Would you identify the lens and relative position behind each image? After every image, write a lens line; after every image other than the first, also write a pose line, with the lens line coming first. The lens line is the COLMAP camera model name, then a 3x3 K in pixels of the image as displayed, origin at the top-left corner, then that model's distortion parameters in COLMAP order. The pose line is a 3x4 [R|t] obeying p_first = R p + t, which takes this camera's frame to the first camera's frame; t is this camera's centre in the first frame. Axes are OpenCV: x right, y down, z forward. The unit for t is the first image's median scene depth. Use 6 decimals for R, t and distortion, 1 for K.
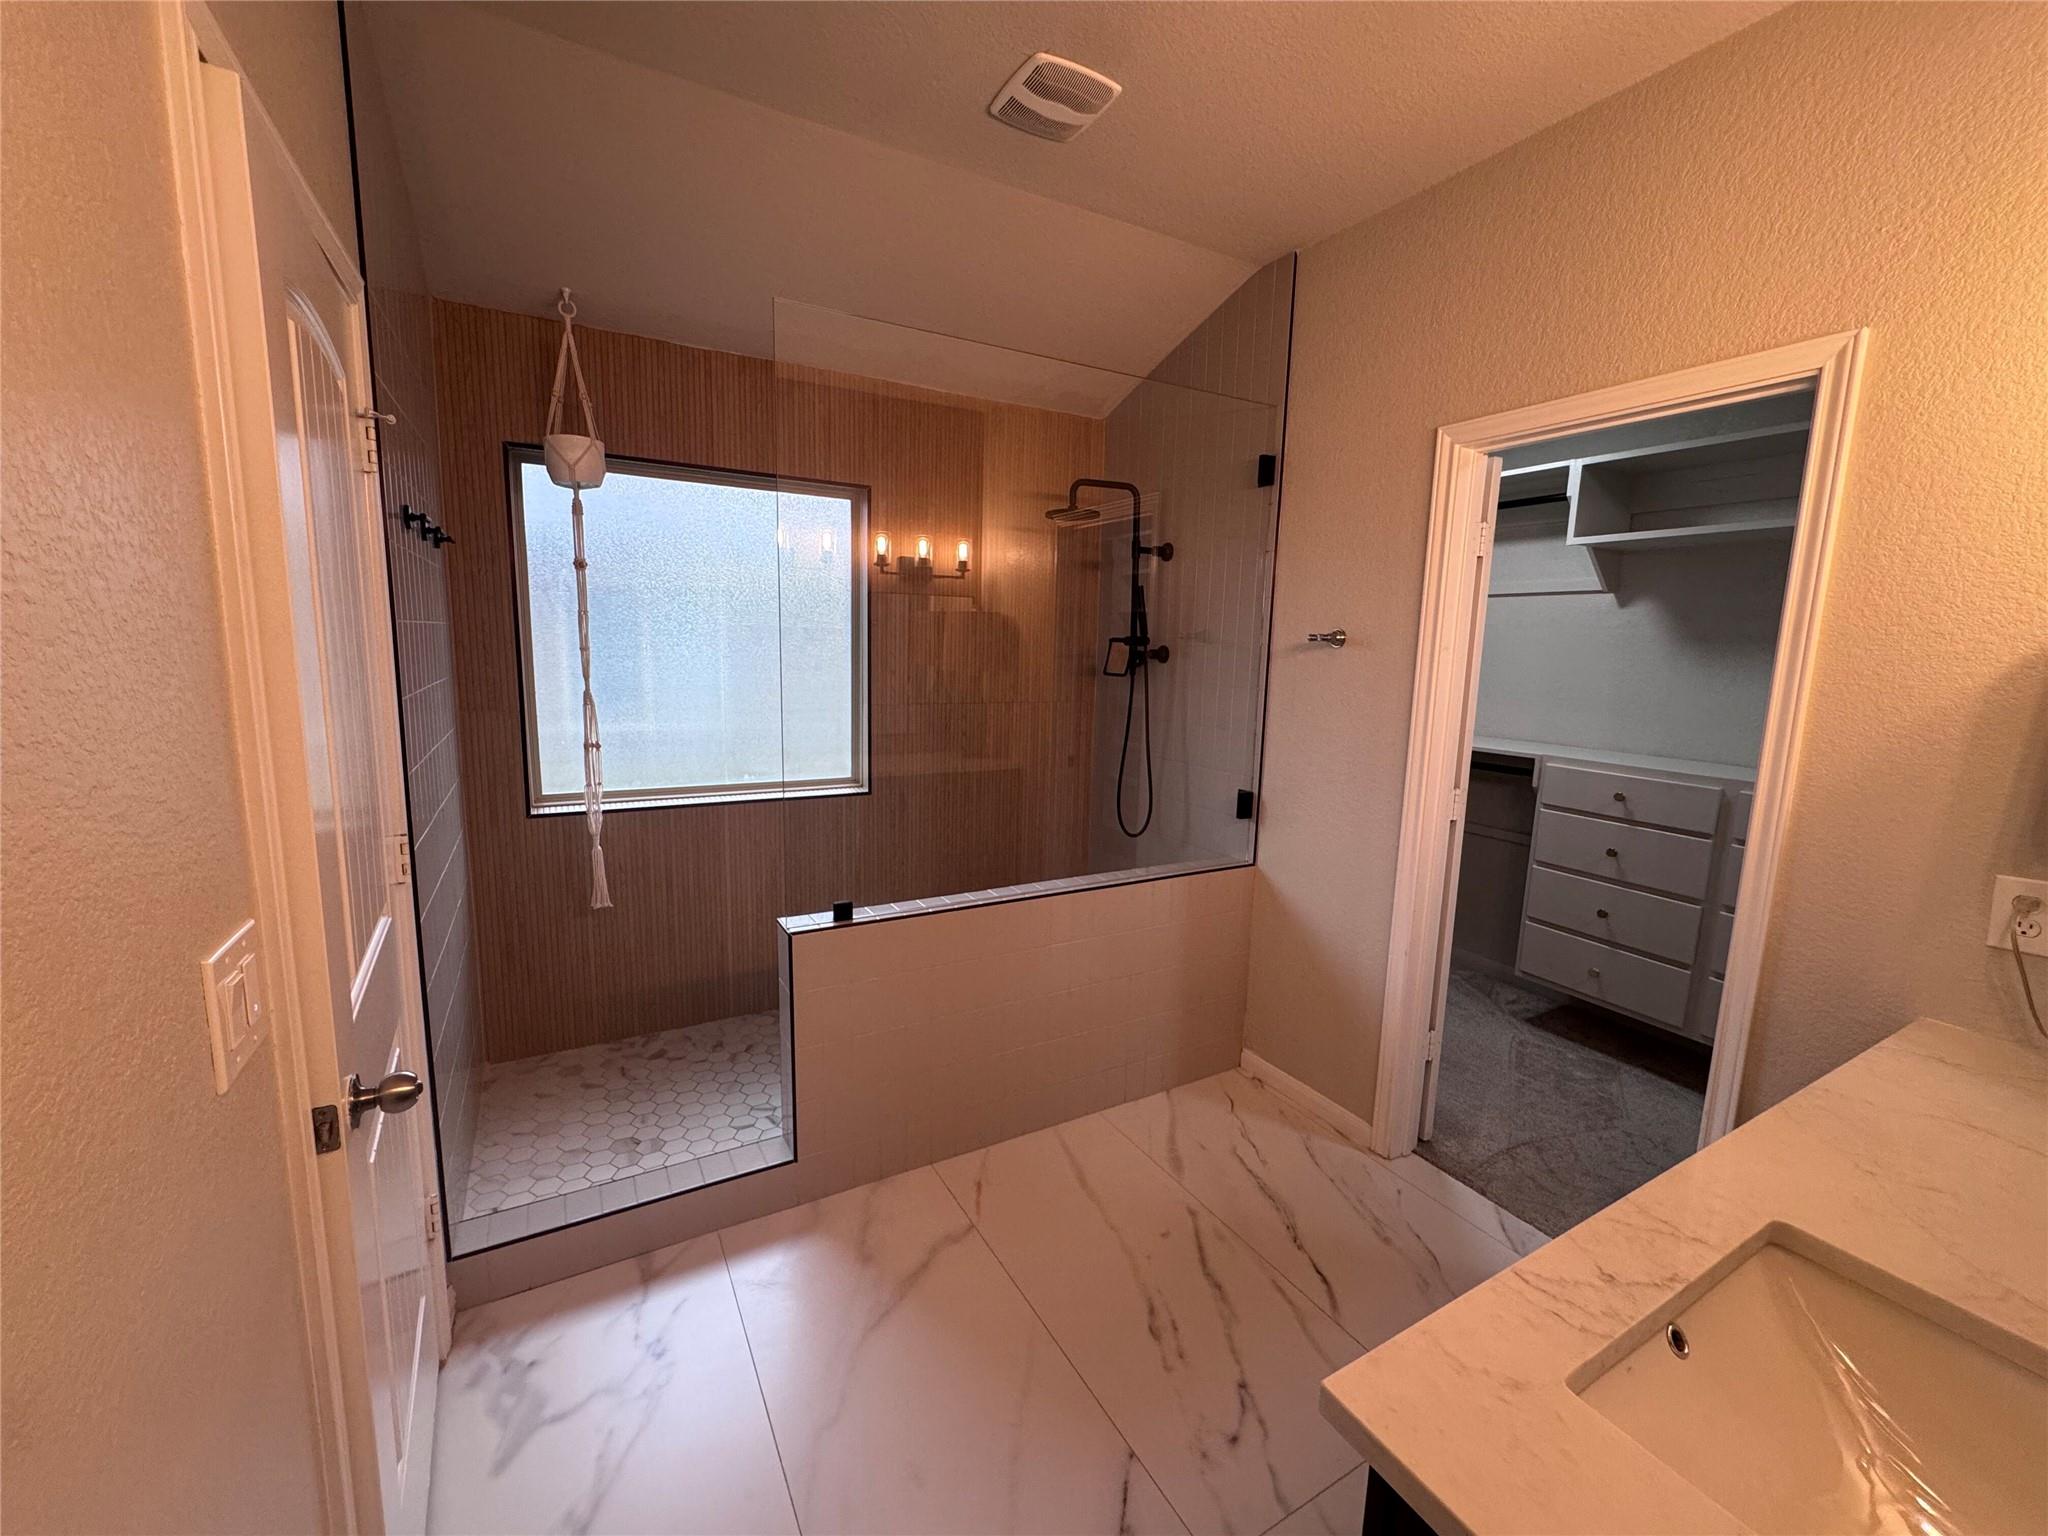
lens RADIAL K [[818.2, 0, 1025.3], [0, 818.2, 762.6], [0, 0, 1]] dist [-0.001481, 0.000385]
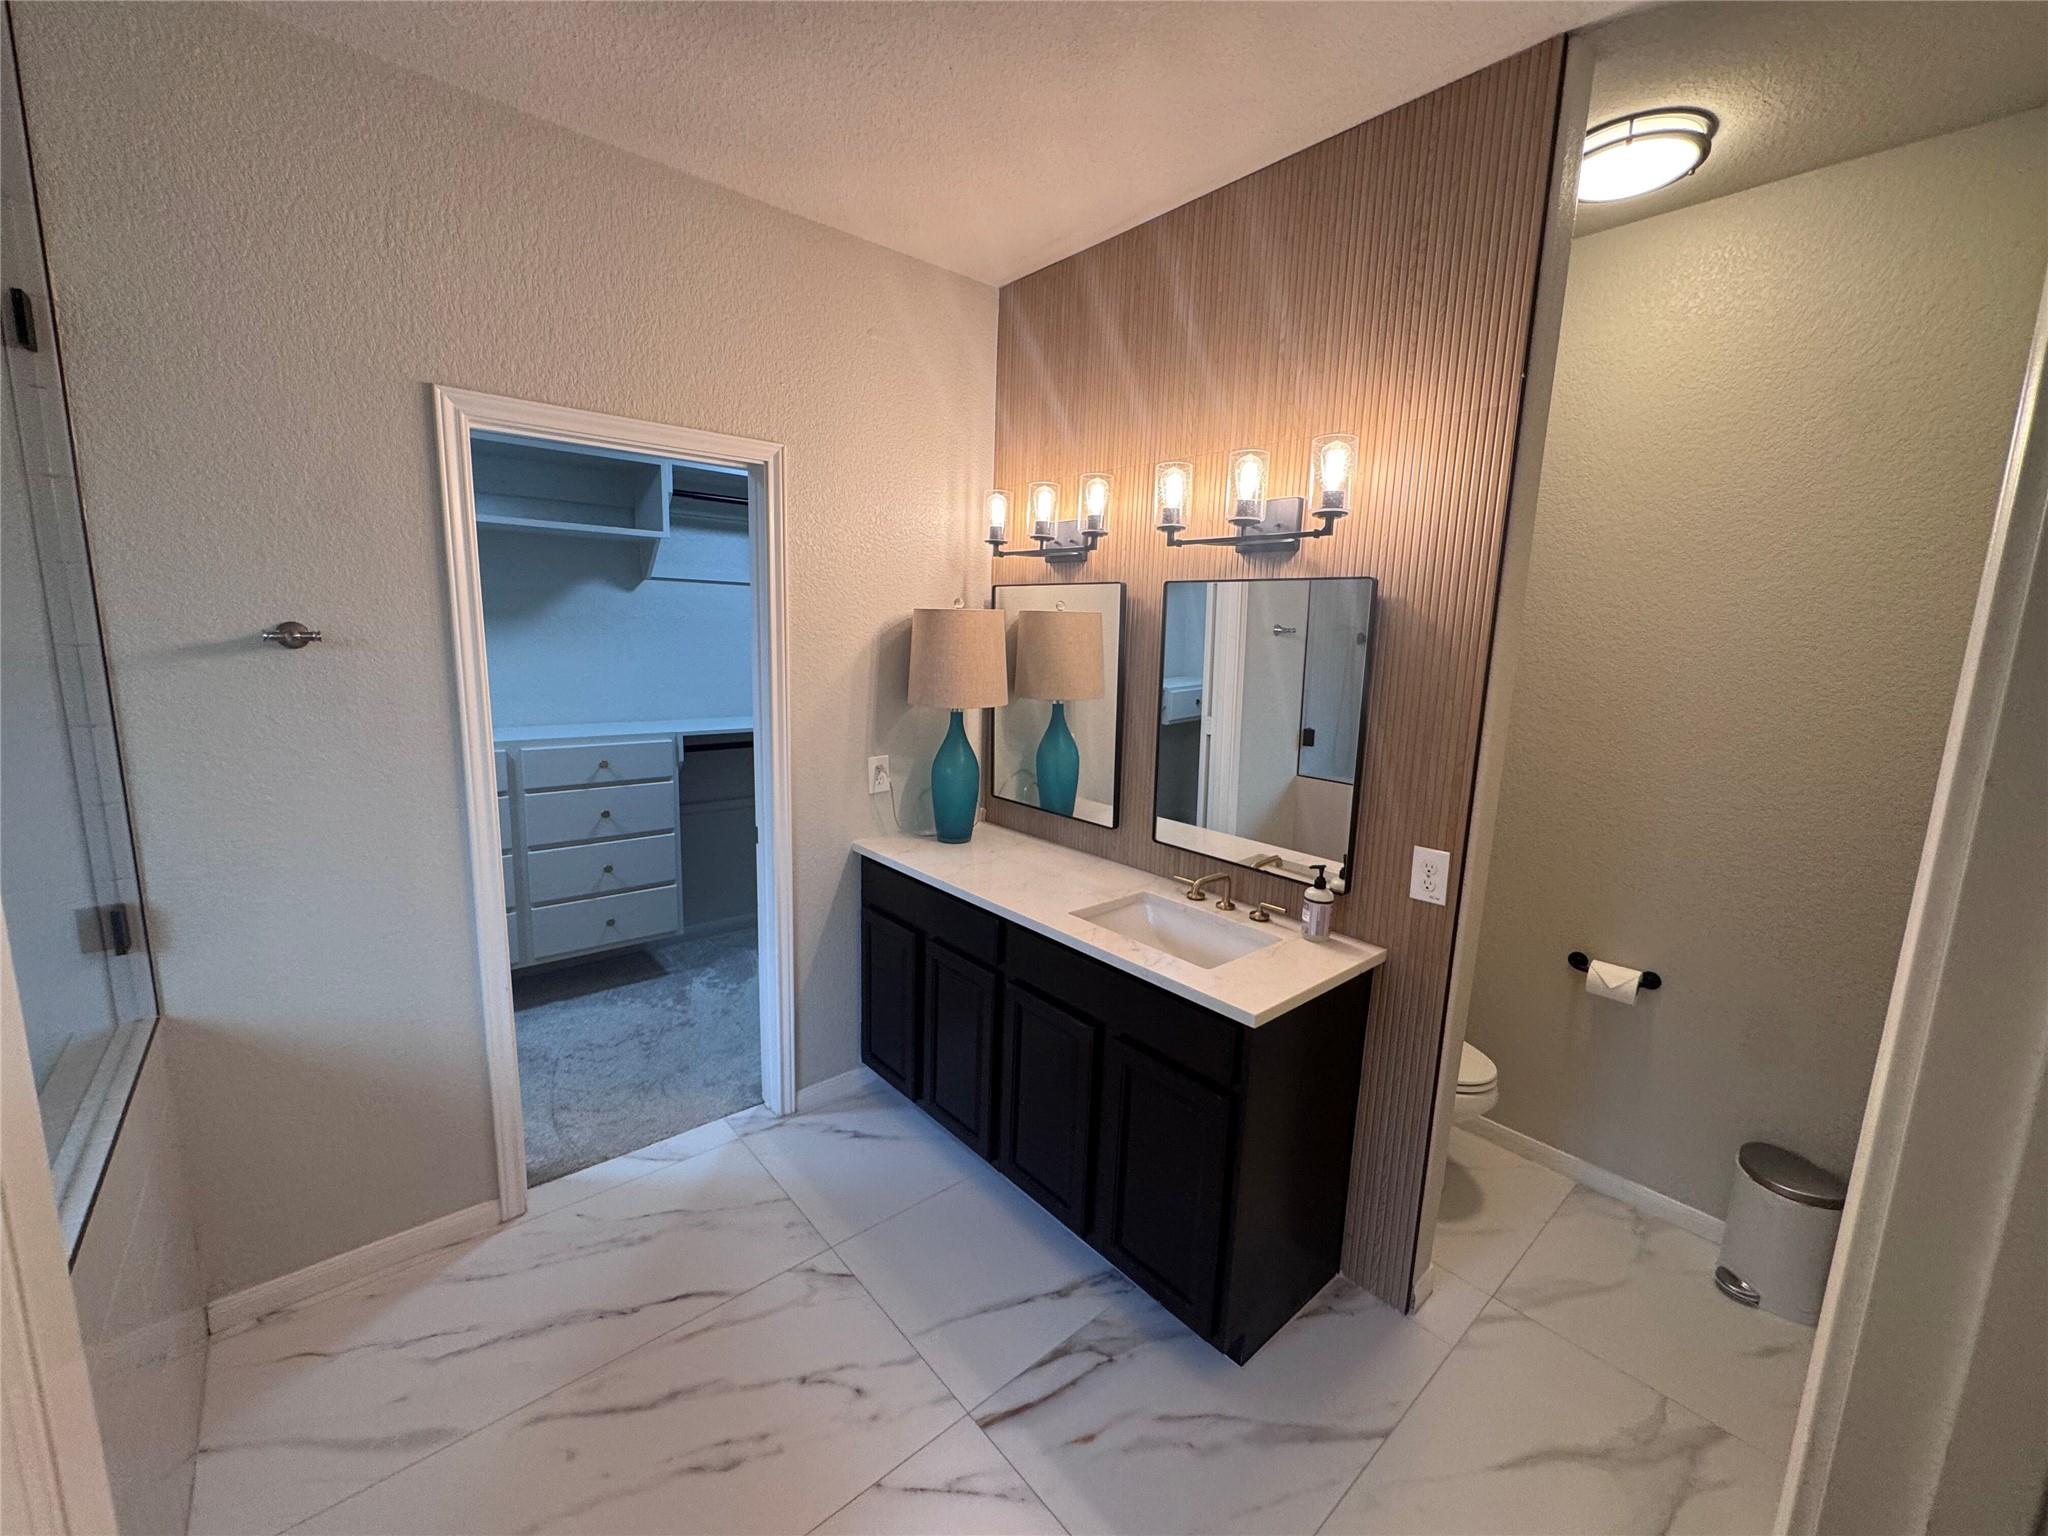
lens RADIAL K [[818.2, 0, 1025.3], [0, 818.2, 762.6], [0, 0, 1]] dist [-0.001481, 0.000385]
pose [[-0.196203, -0.192305, 0.961521, -0.516259], [0.108885, 0.970243, 0.216268, -0.156146], [-0.974499, 0.147128, -0.169426, 0.636872]]
